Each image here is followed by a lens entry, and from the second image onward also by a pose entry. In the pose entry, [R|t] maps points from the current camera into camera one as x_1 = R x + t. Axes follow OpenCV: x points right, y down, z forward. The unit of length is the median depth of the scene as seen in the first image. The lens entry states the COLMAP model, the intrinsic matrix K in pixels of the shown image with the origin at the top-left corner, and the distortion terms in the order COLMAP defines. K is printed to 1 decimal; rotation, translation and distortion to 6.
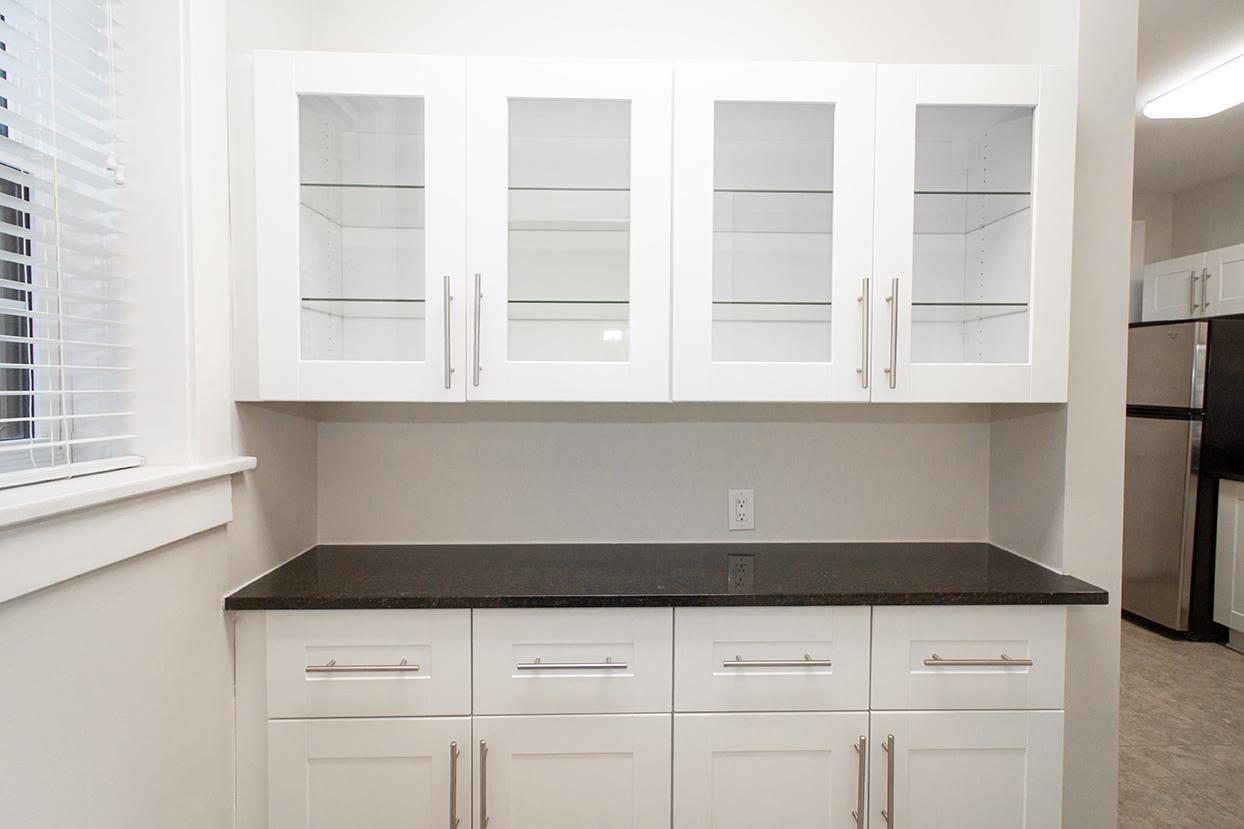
lens RADIAL K [[579.1, 0, 624.5], [0, 579.1, 408.7], [0, 0, 1]] dist [0.002356, 0.001530]
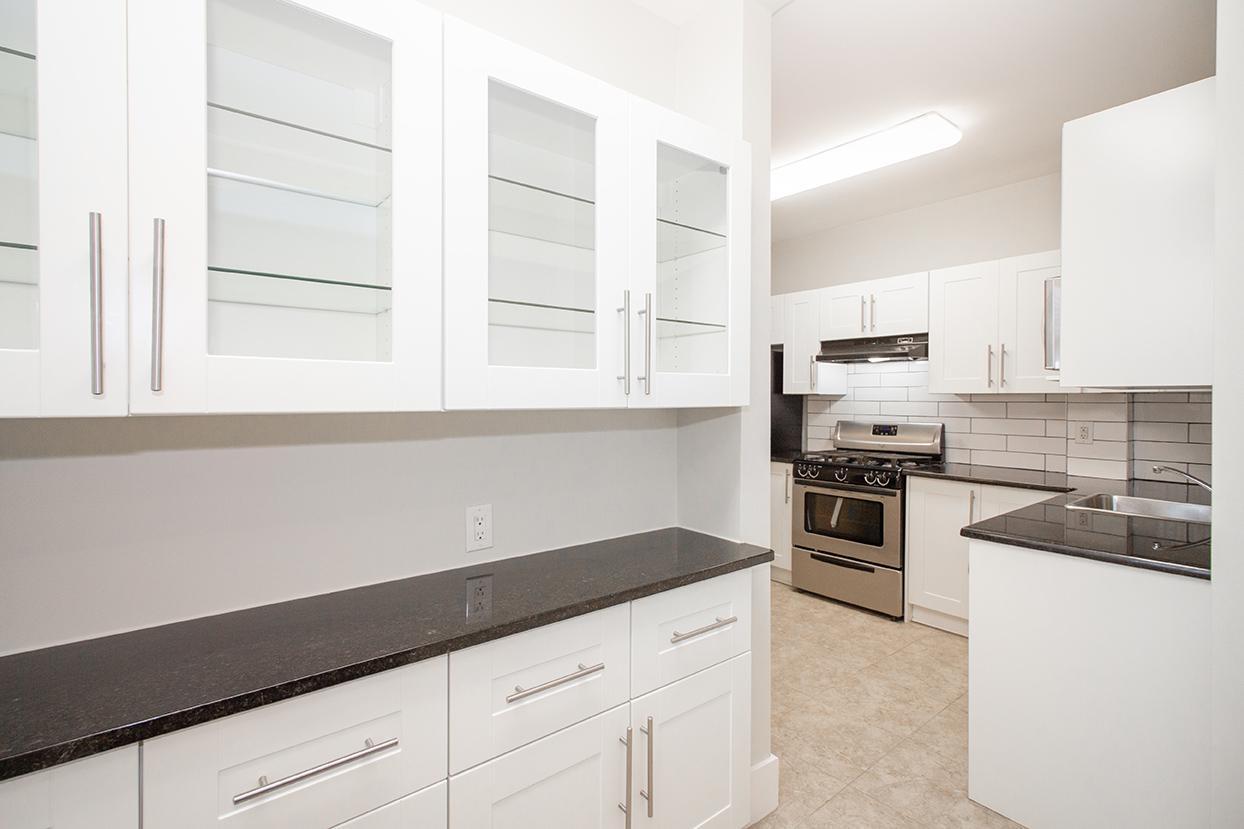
lens RADIAL K [[579.1, 0, 617.8], [0, 579.1, 406.4], [0, 0, 1]] dist [0.002356, 0.001530]
pose [[0.797472, -0.012929, 0.603217, -0.227023], [0.026990, 0.999534, -0.014258, 0.000618], [-0.602752, 0.027651, 0.797449, 0.163050]]
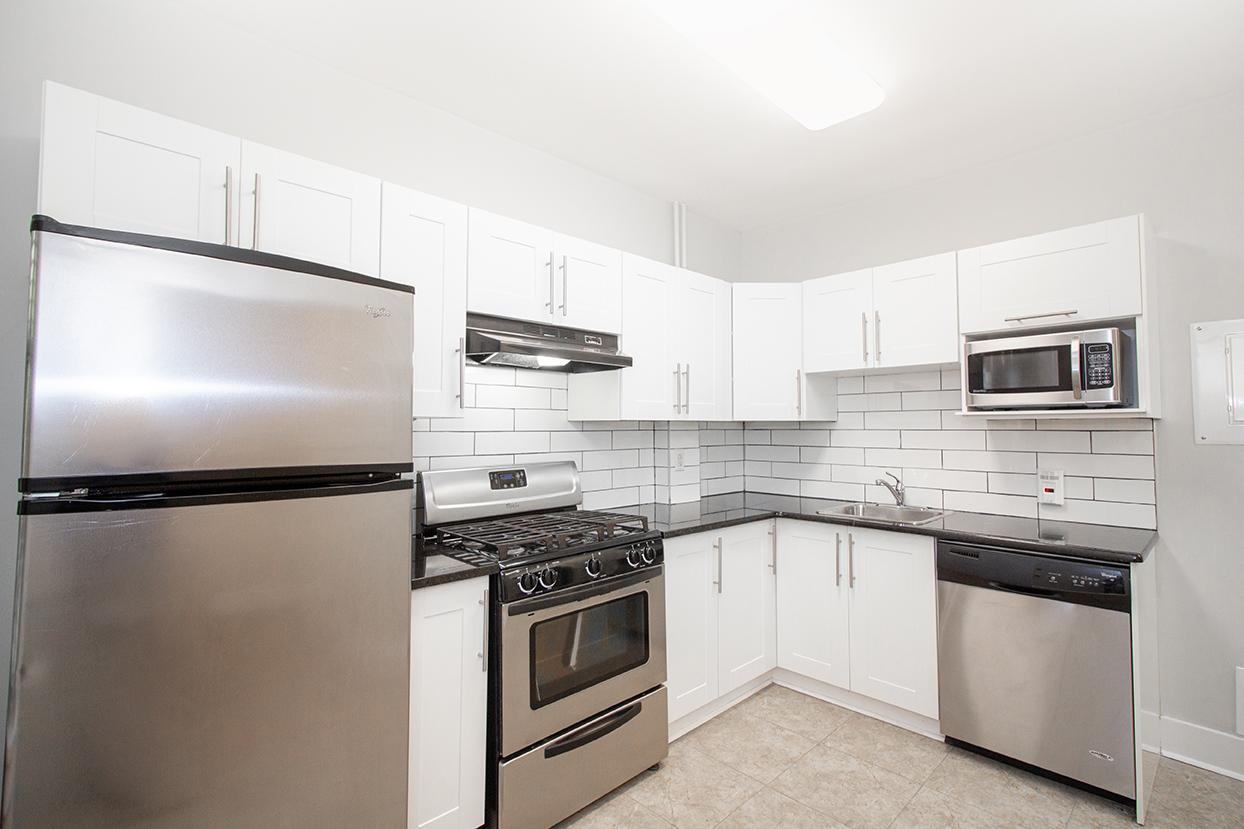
lens RADIAL K [[579.1, 0, 626.3], [0, 579.1, 408.3], [0, 0, 1]] dist [0.002356, 0.001530]
pose [[-0.686413, 0.012048, 0.727112, 0.380329], [0.020745, 0.999780, 0.003018, -0.045604], [-0.726916, 0.017155, -0.686512, 1.312372]]
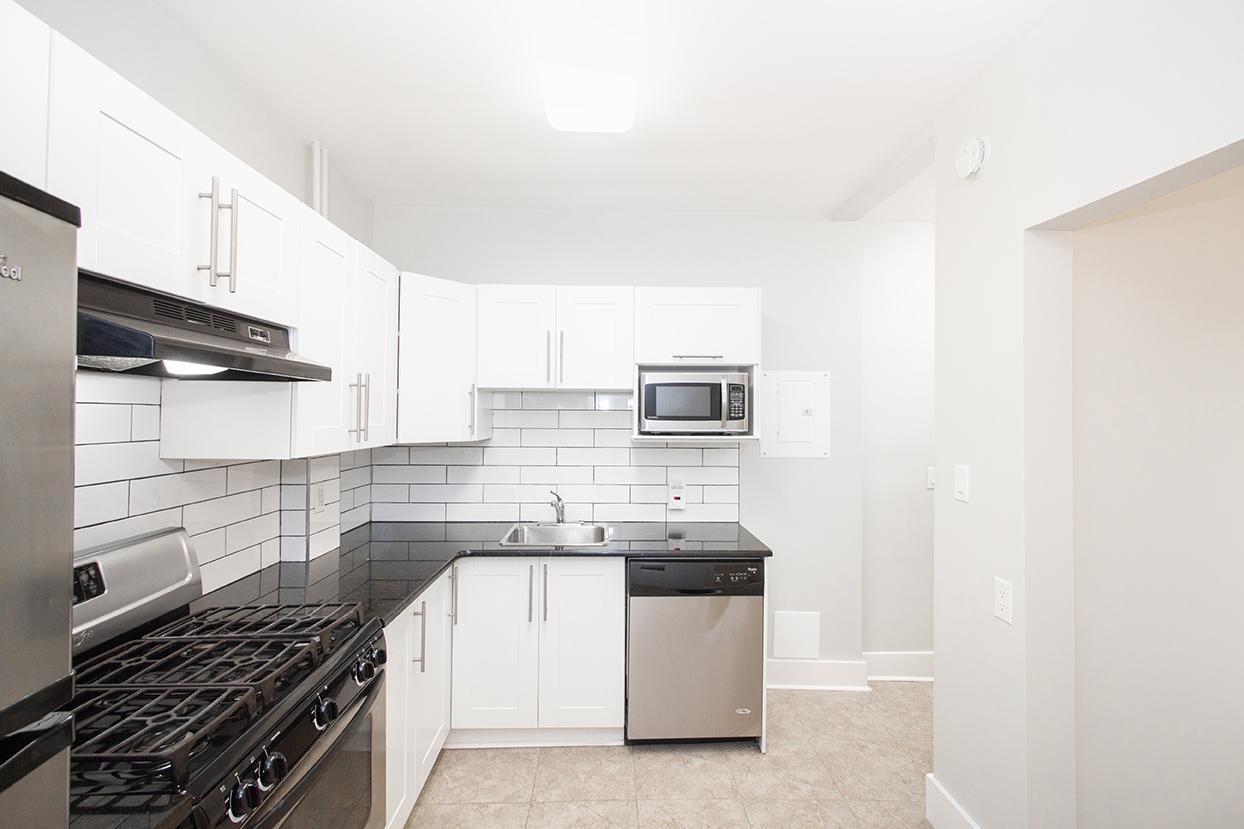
lens RADIAL K [[579.1, 0, 626.8], [0, 579.1, 408.8], [0, 0, 1]] dist [0.002356, 0.001530]
pose [[-0.999737, -0.018964, -0.012905, 0.691001], [-0.019308, 0.999447, 0.027084, -0.095410], [0.012384, 0.027326, -0.999550, 1.295421]]
